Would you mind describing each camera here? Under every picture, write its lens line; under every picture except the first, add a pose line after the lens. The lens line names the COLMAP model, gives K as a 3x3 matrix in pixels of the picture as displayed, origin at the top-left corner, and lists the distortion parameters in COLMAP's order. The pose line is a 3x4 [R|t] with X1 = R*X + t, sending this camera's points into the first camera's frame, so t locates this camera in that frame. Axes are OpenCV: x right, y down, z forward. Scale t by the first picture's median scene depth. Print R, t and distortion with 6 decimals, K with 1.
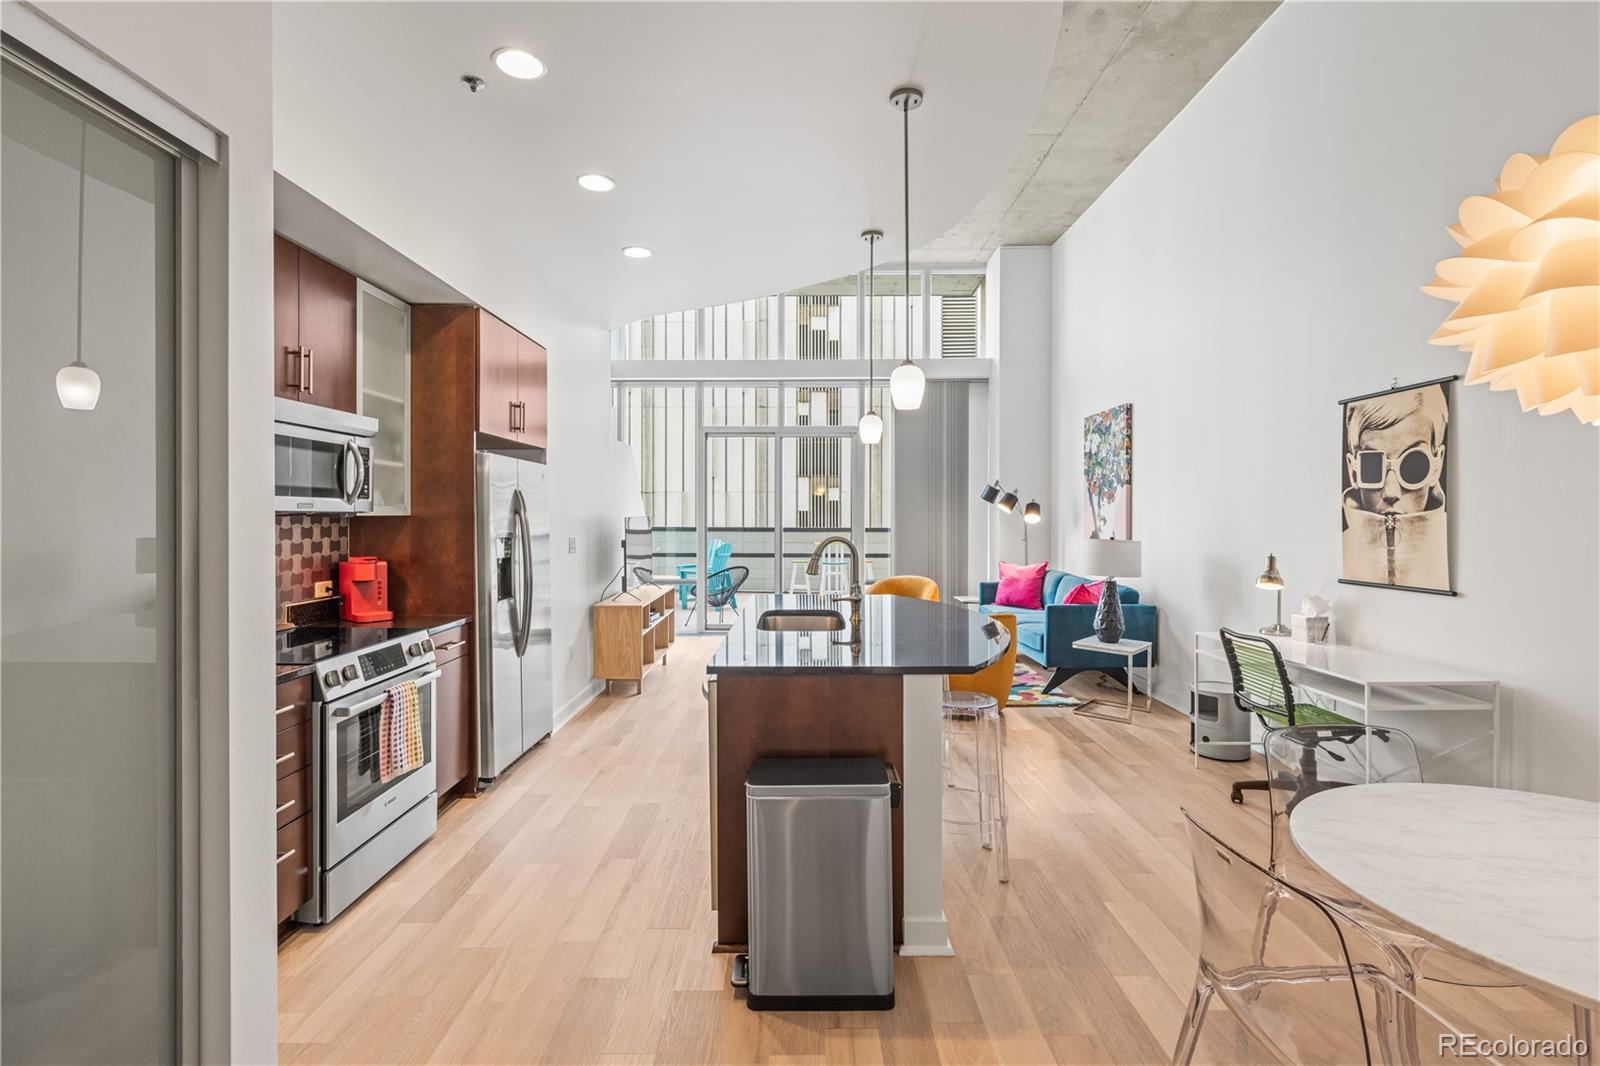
lens RADIAL K [[724.5, 0, 798.9], [0, 724.5, 519.1], [0, 0, 1]] dist [0.000240, -0.000105]
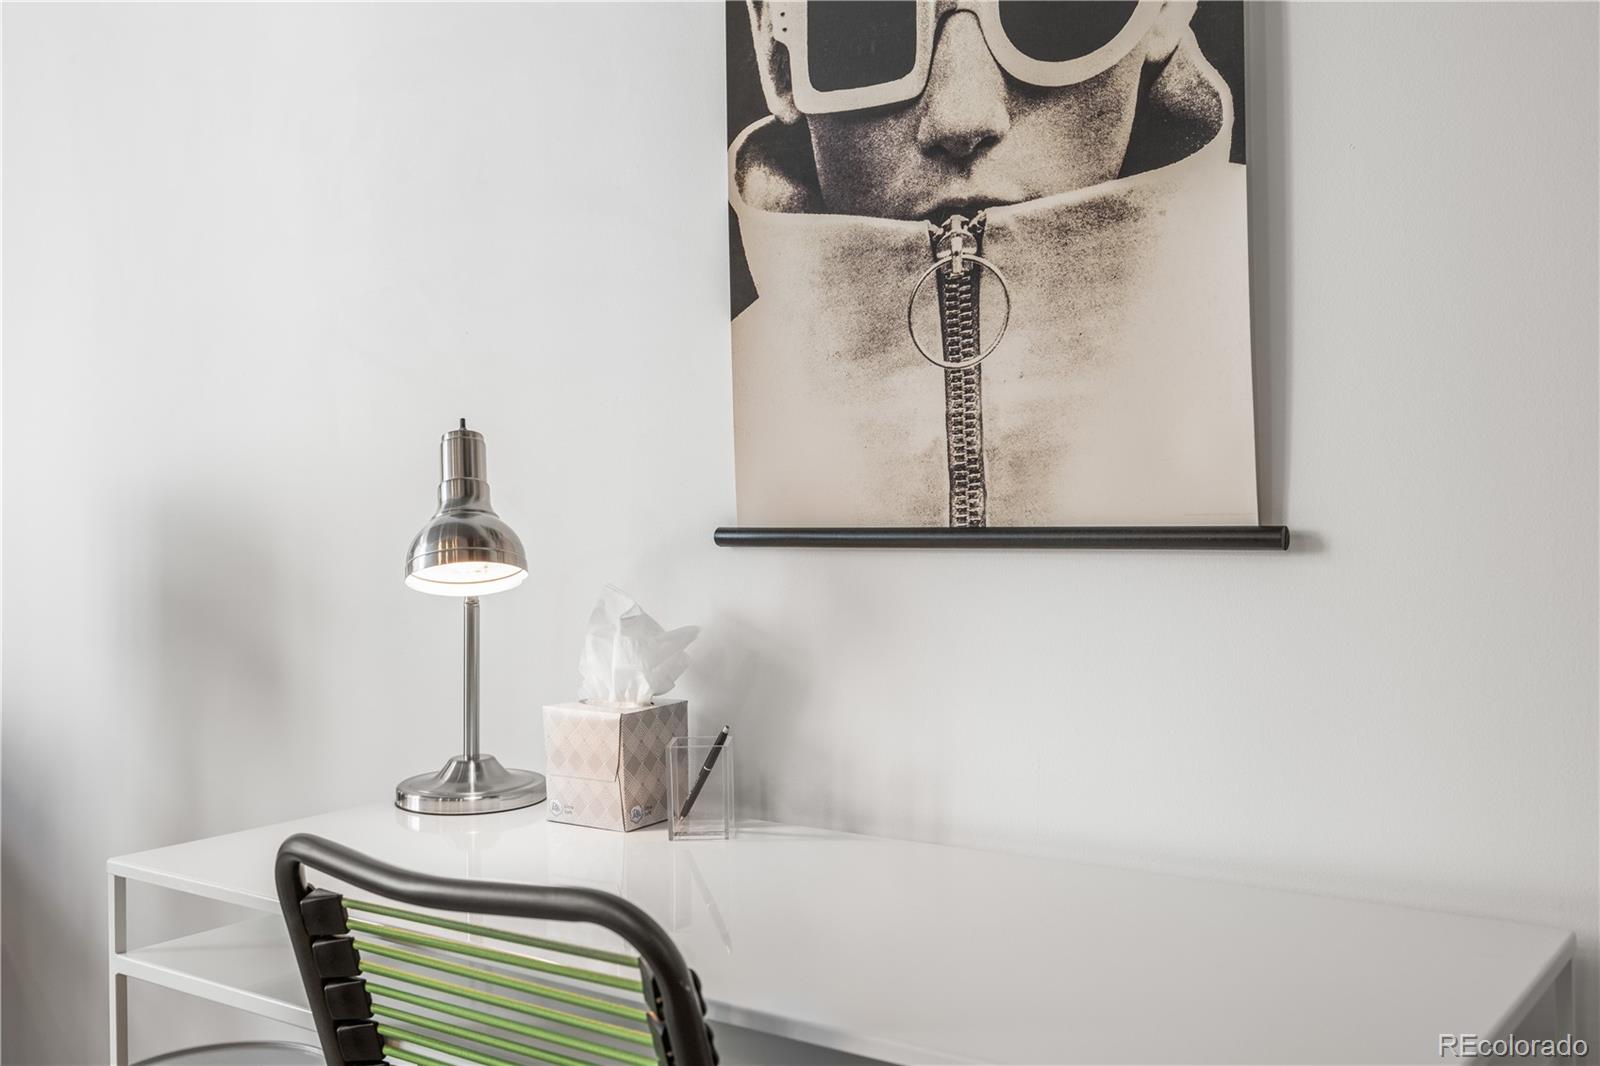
lens RADIAL K [[1572.5, 0, 800.2], [0, 1572.5, 525.8], [0, 0, 1]] dist [-0.007906, 0.000000]
pose [[0.579437, -0.015424, 0.814871, 0.387786], [0.009428, 0.999881, 0.012222, 0.081874], [-0.814962, 0.000601, 0.579514, 0.747178]]
